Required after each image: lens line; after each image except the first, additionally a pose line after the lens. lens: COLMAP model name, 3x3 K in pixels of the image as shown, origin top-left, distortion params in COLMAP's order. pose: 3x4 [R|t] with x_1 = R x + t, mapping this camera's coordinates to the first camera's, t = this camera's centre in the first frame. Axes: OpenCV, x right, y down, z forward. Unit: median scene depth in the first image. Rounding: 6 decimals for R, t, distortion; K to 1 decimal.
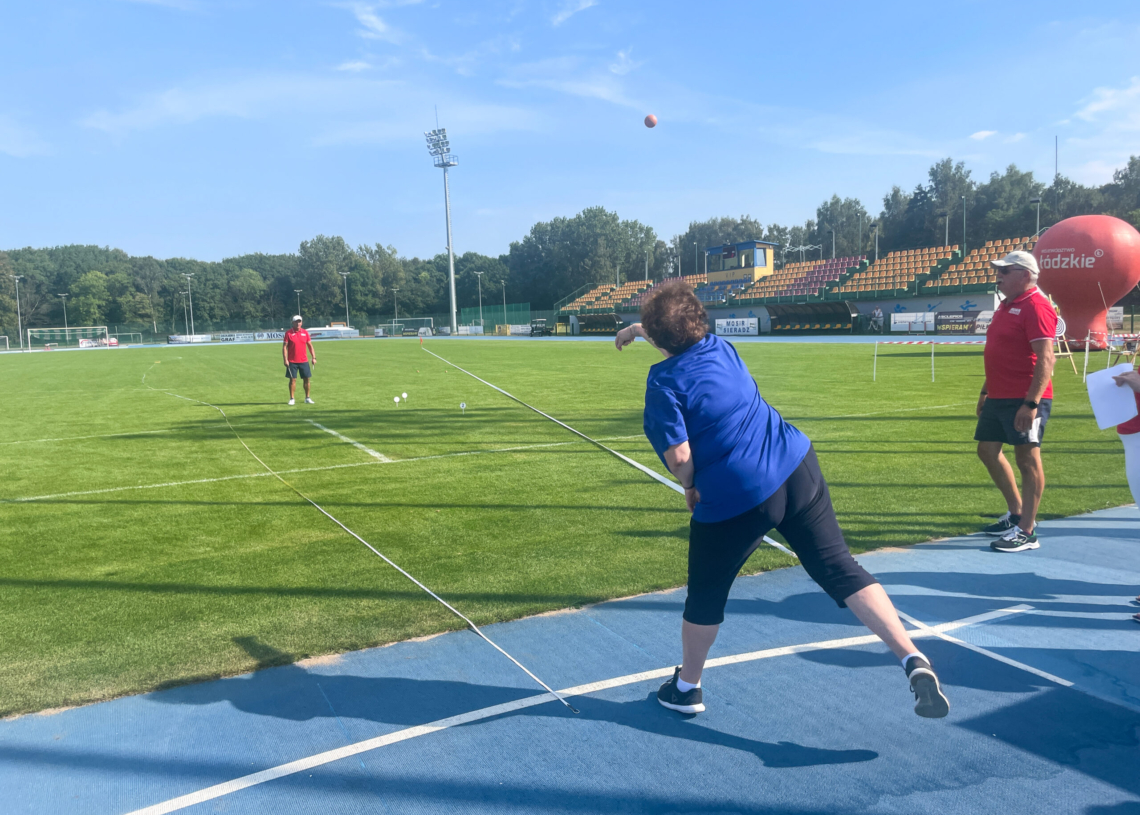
lens RADIAL K [[869.3, 0, 557.0], [0, 869.3, 402.2], [0, 0, 1]] dist [0.071104, -0.103712]
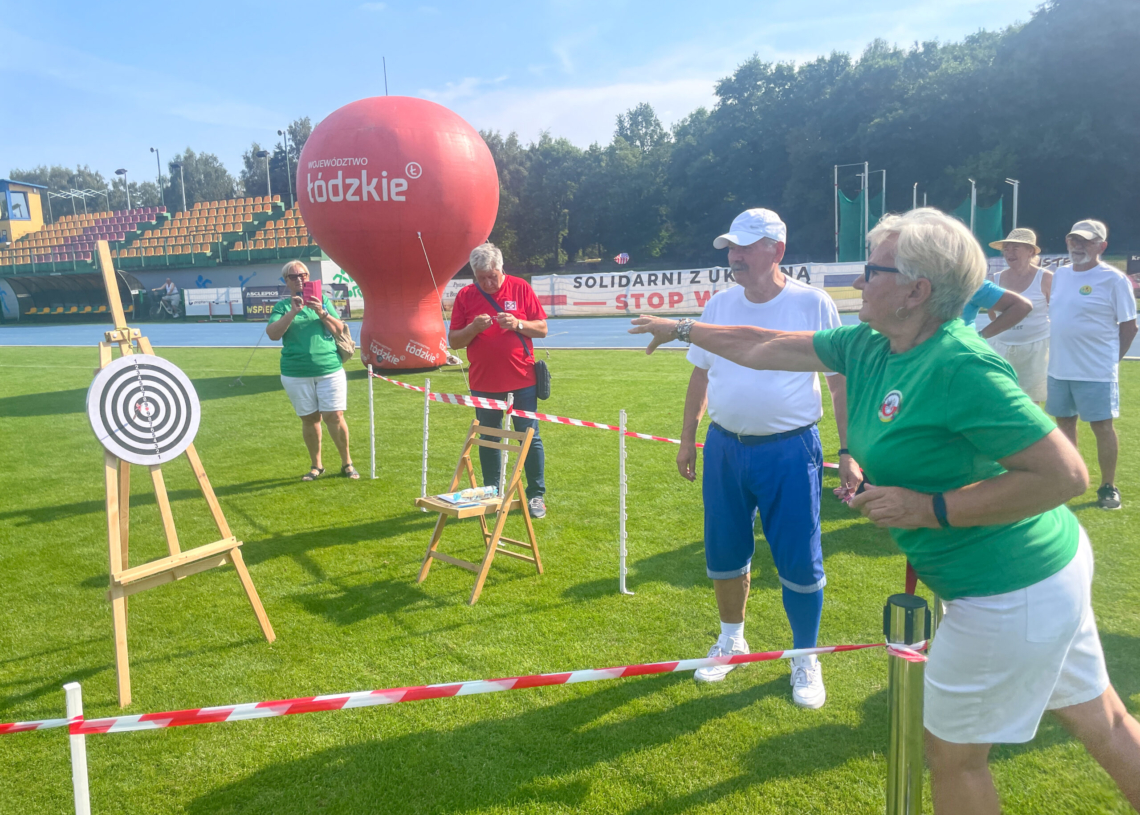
lens RADIAL K [[869.3, 0, 557.0], [0, 869.3, 402.2], [0, 0, 1]] dist [0.071104, -0.103712]
pose [[0.790605, -0.094930, 0.604924, 0.147258], [0.073996, 0.995481, 0.059511, -0.026113], [-0.607839, -0.002287, 0.794057, 0.223992]]
